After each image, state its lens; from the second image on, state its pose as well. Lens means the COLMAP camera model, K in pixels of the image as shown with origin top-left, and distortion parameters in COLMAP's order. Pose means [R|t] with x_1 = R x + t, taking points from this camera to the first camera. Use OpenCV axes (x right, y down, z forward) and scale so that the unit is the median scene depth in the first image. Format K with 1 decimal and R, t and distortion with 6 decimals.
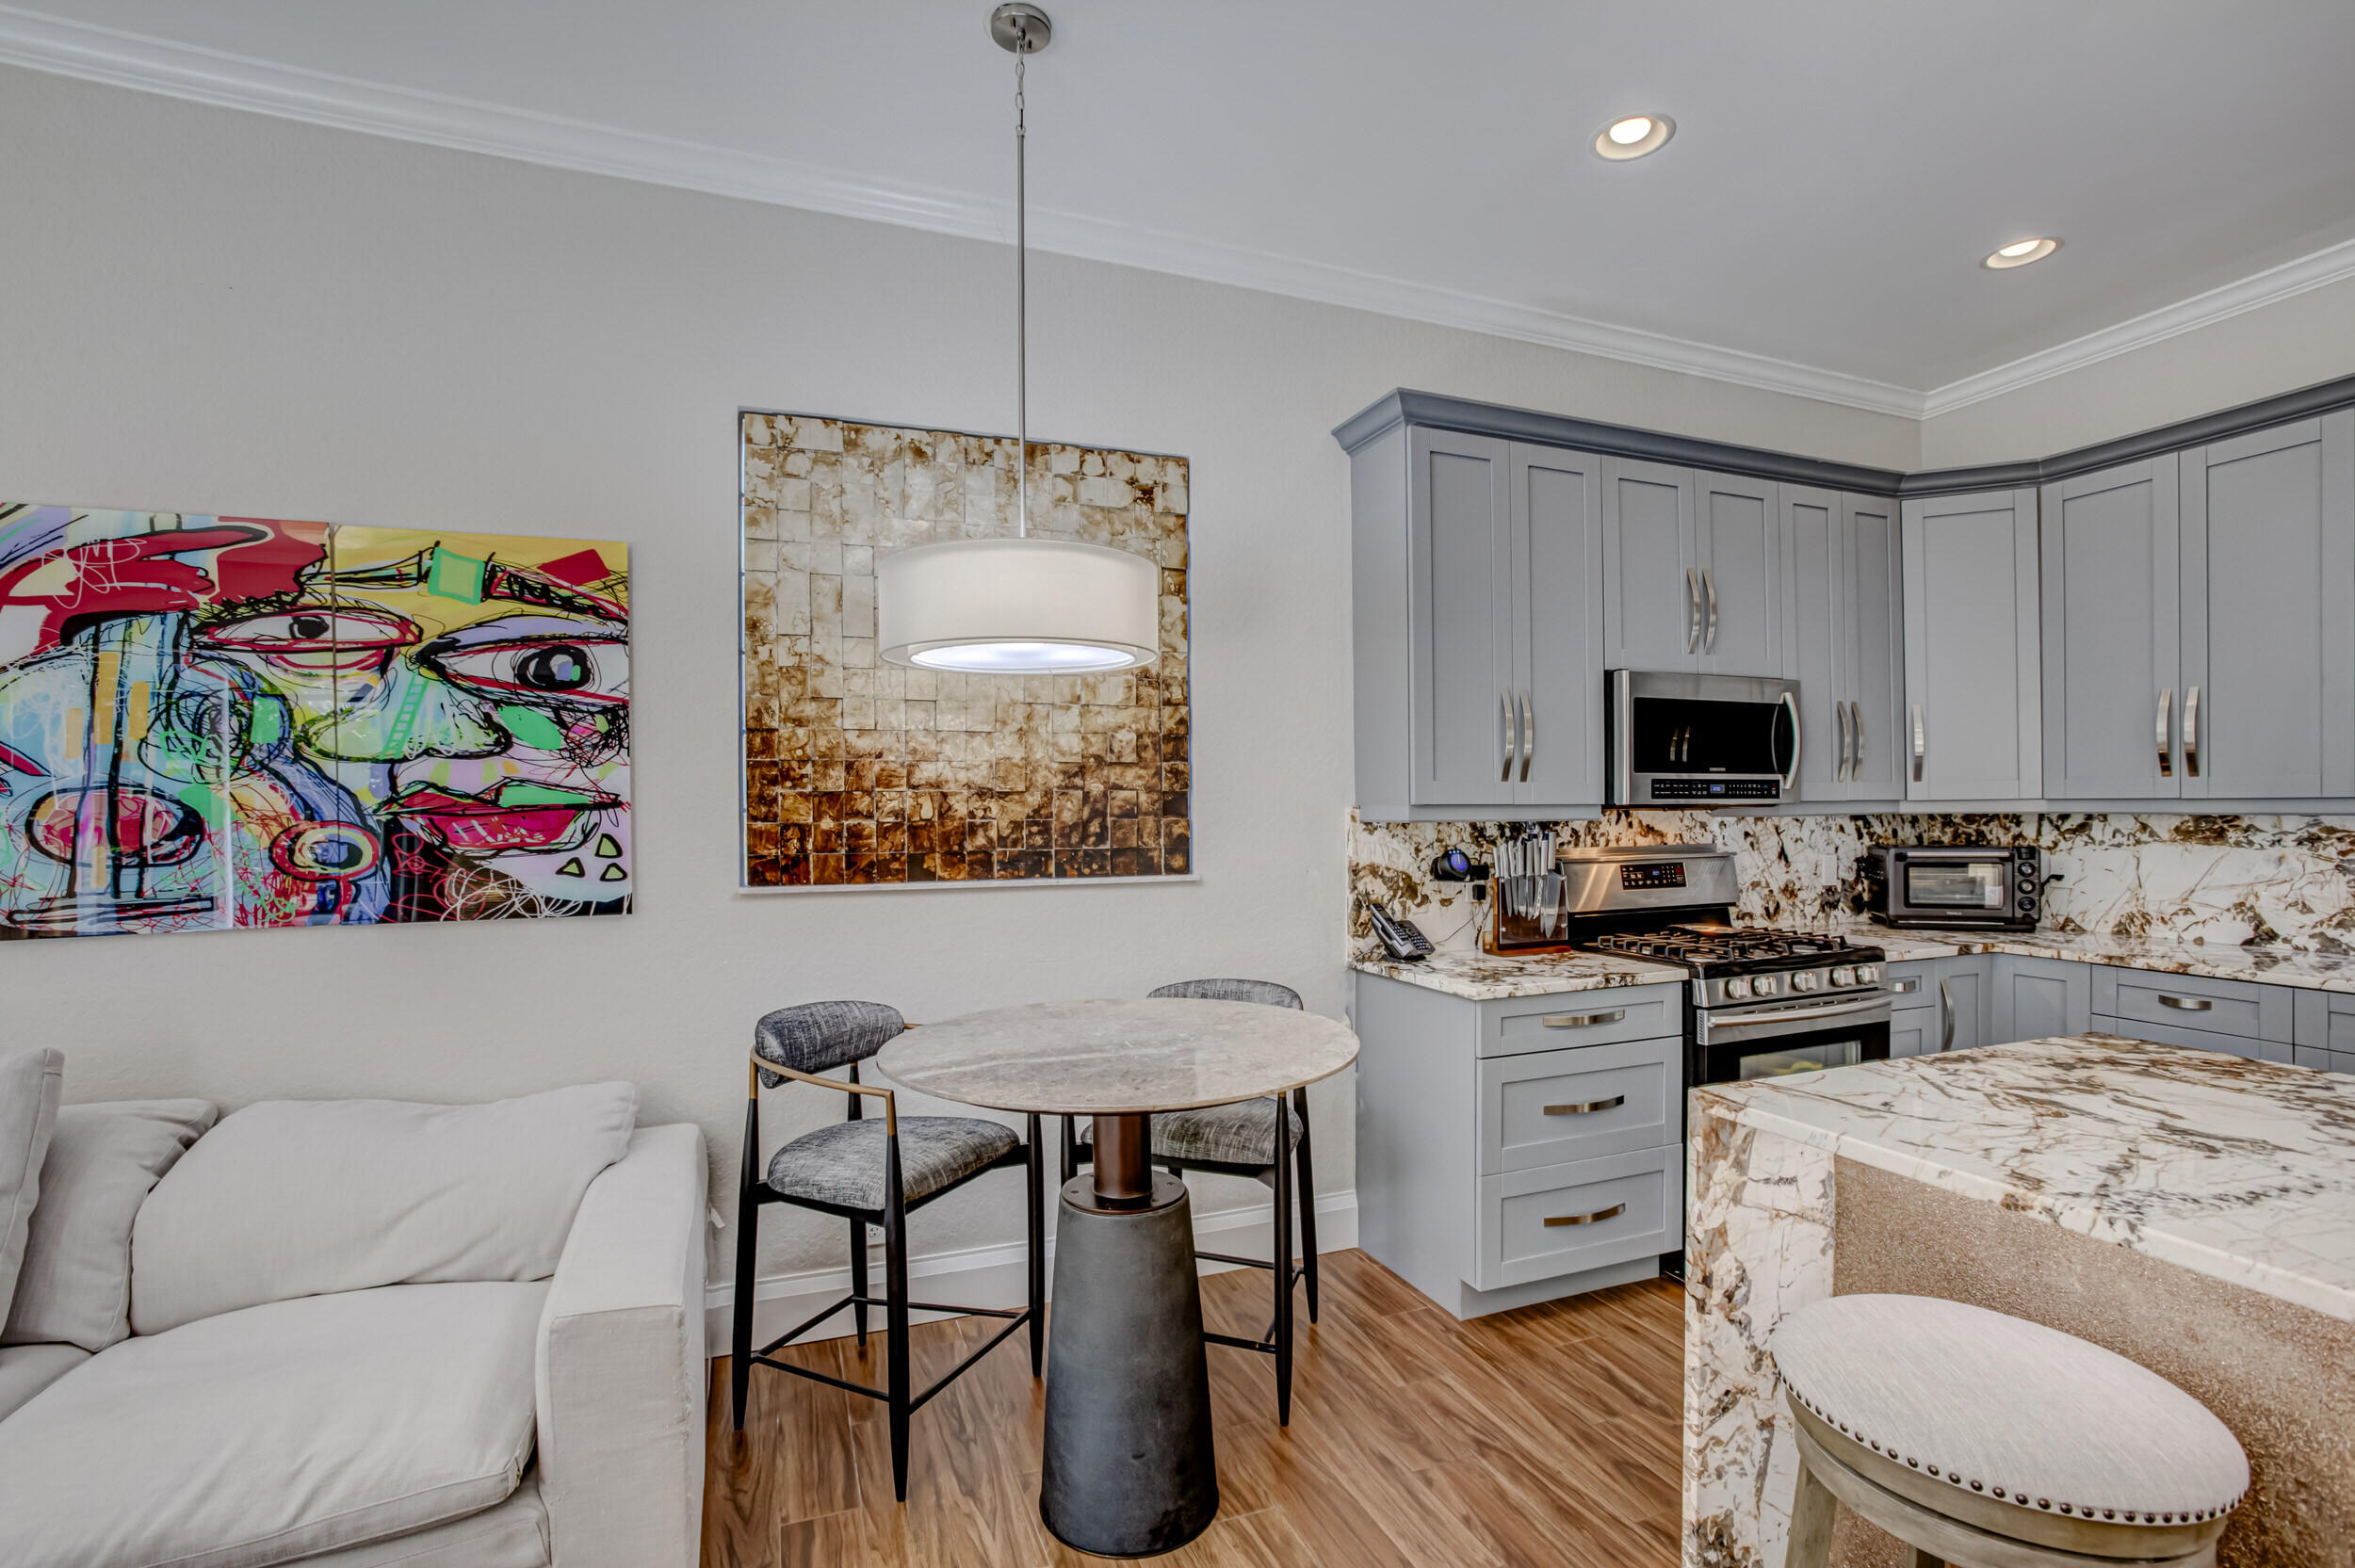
lens RADIAL K [[1075.8, 0, 1169.7], [0, 1075.8, 817.0], [0, 0, 1]] dist [-0.066015, 0.027683]
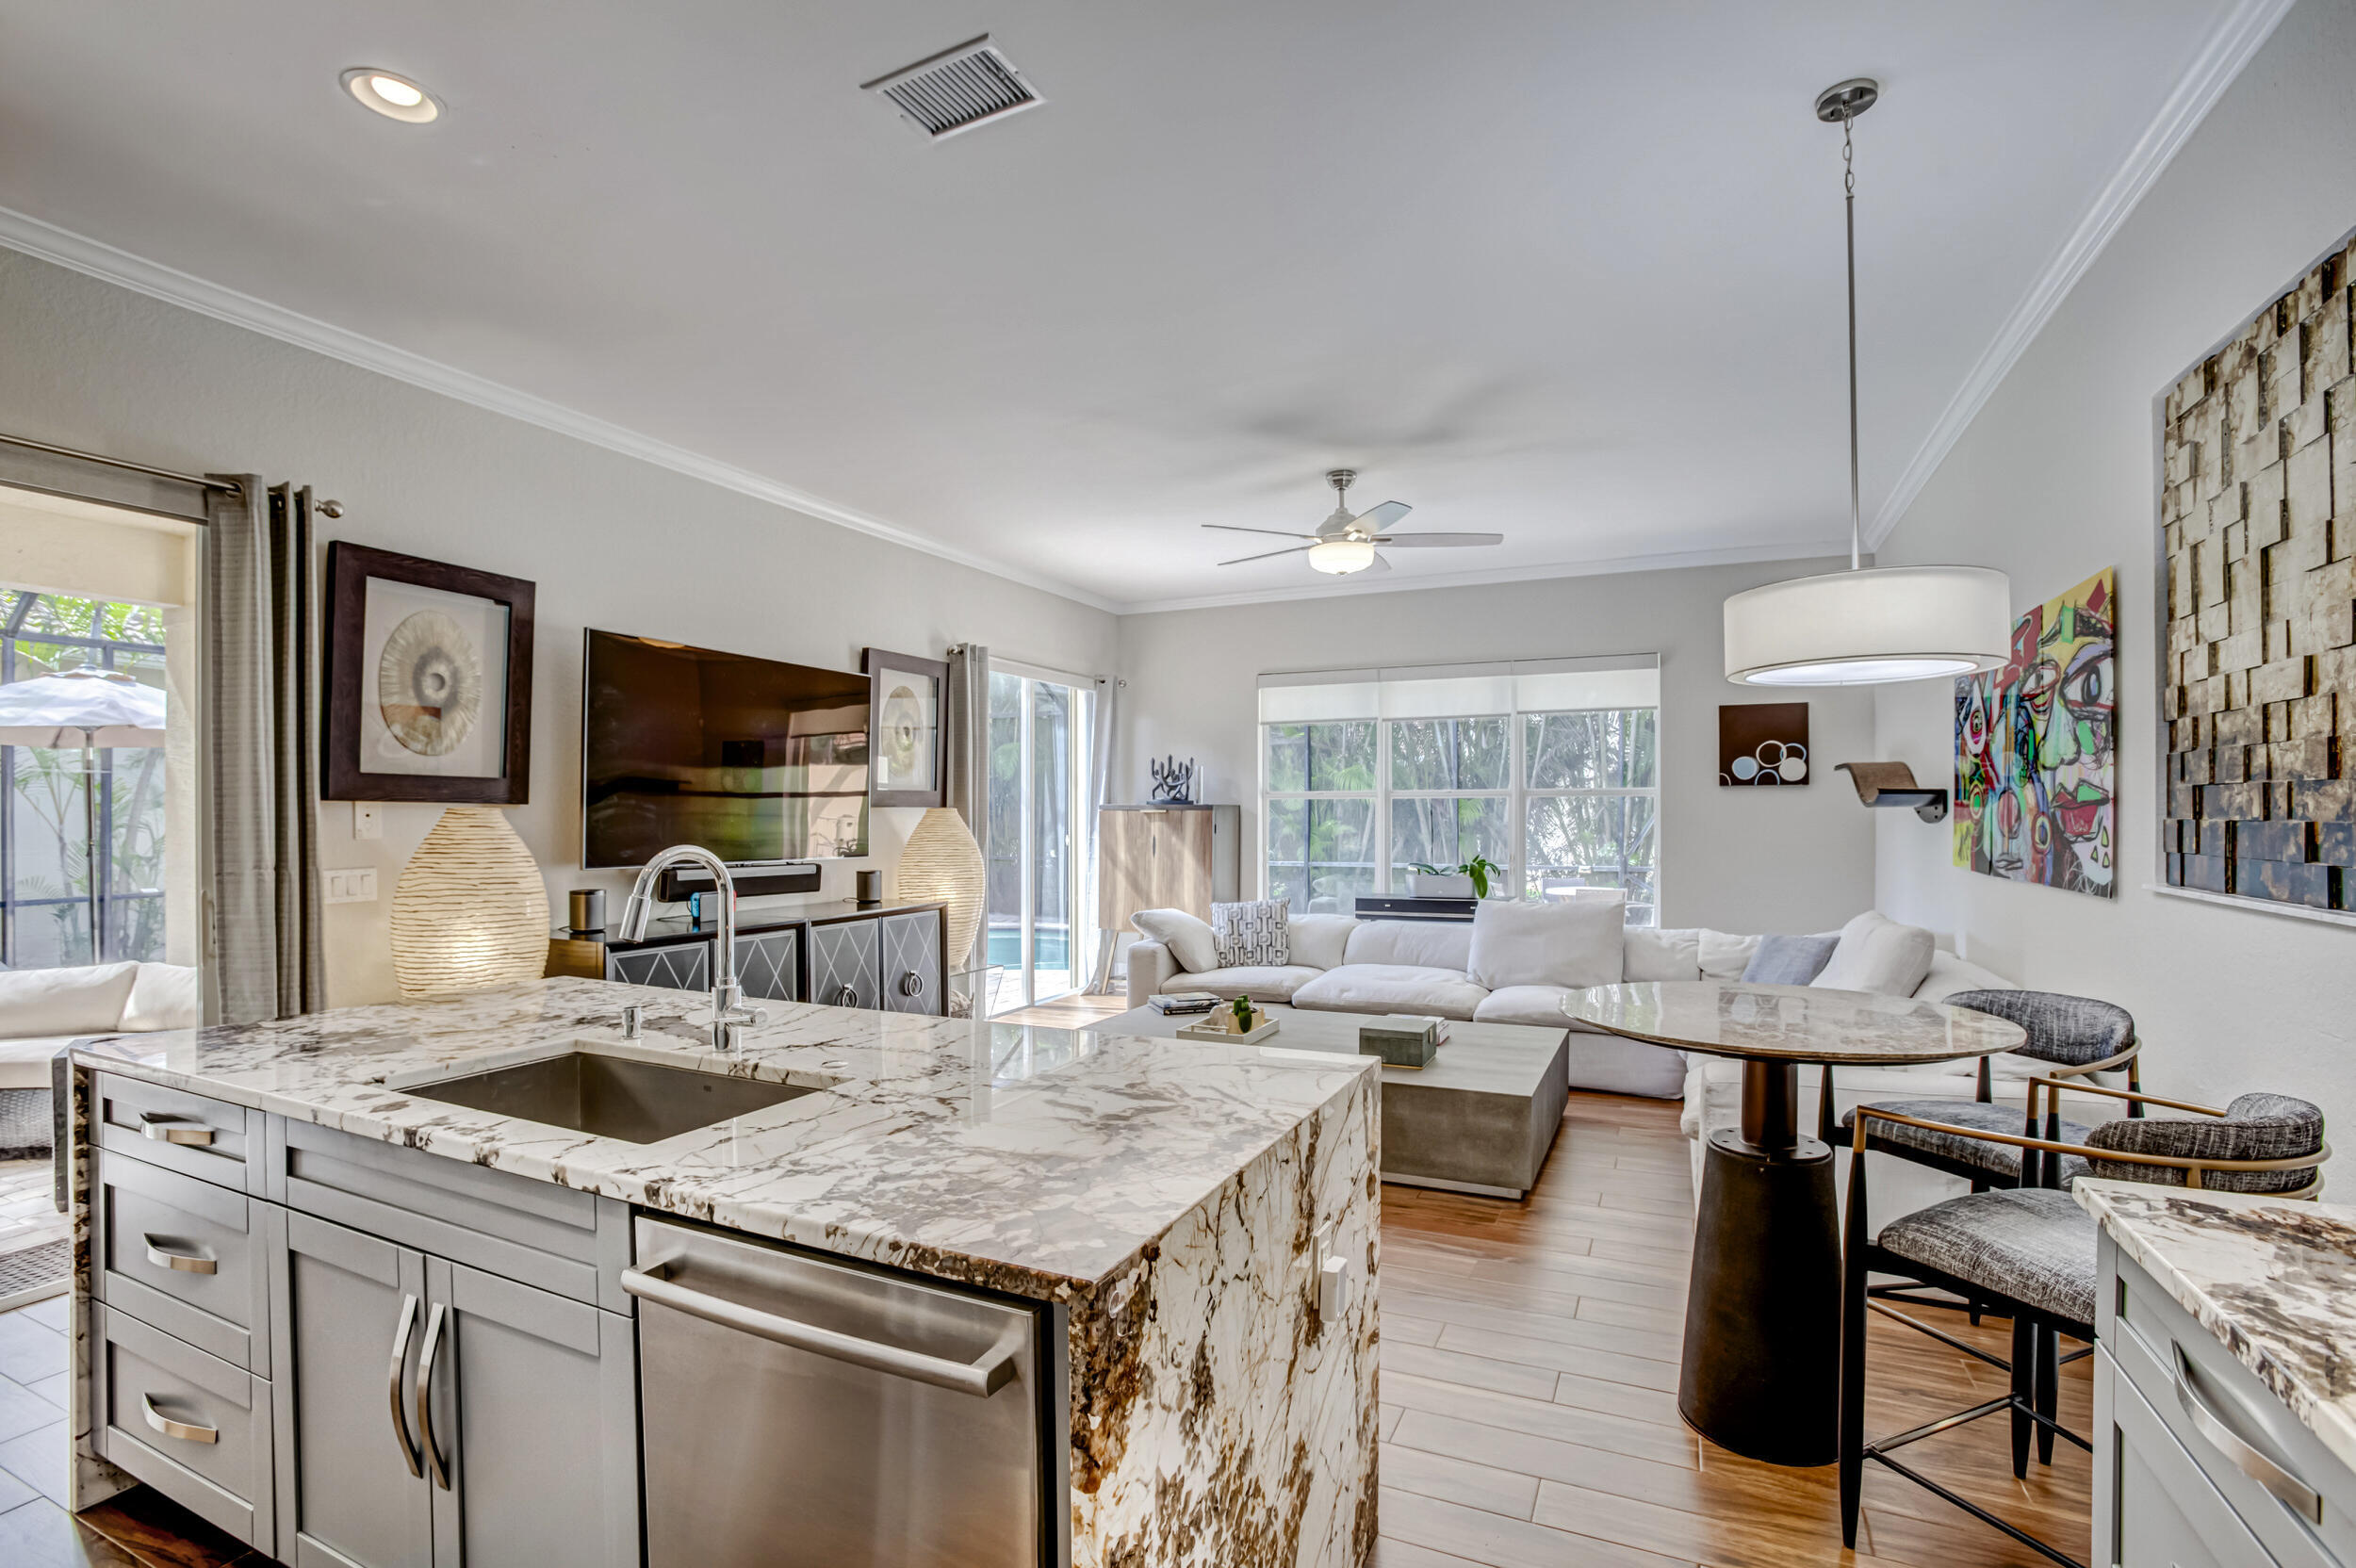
lens RADIAL K [[1076.4, 0, 1198.8], [0, 1076.4, 814.3], [0, 0, 1]] dist [-0.066015, 0.027683]
pose [[-0.713705, 0.012516, -0.700335, 0.825509], [0.003665, 0.999893, 0.014134, -0.014069], [0.700437, 0.007521, -0.713675, 0.963172]]
